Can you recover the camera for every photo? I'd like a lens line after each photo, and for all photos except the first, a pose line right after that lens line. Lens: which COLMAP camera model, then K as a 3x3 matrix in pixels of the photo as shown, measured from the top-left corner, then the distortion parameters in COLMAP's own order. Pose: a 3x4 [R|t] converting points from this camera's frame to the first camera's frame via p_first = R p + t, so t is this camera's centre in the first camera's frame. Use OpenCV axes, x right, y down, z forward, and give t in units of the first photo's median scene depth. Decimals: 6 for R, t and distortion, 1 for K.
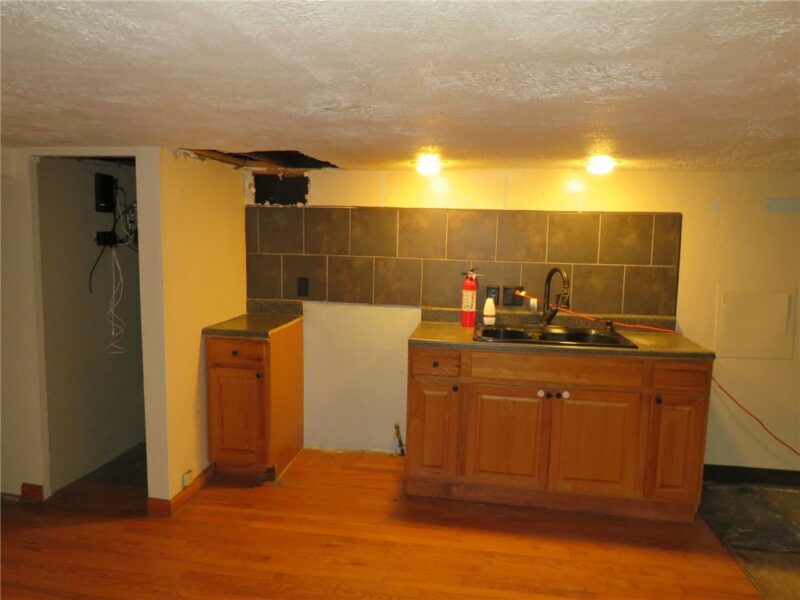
lens RADIAL K [[564.8, 0, 400.0], [0, 564.8, 300.0], [0, 0, 1]] dist [-0.024283, -0.000444]
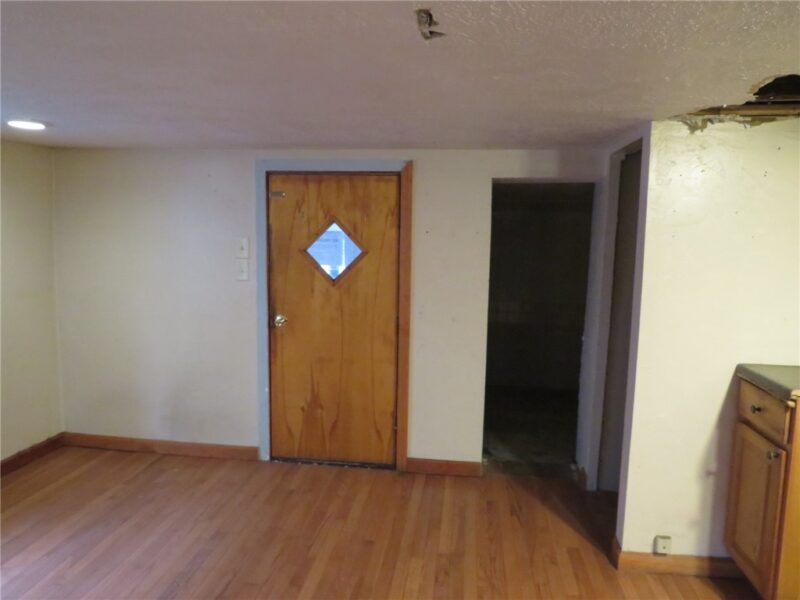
lens RADIAL K [[564.8, 0, 400.0], [0, 564.8, 300.0], [0, 0, 1]] dist [-0.024283, -0.000444]
pose [[0.020912, 0.096106, -0.995151, 0.366835], [-0.138653, 0.986029, 0.092311, -0.037127], [0.990120, 0.136050, 0.033945, 0.605601]]
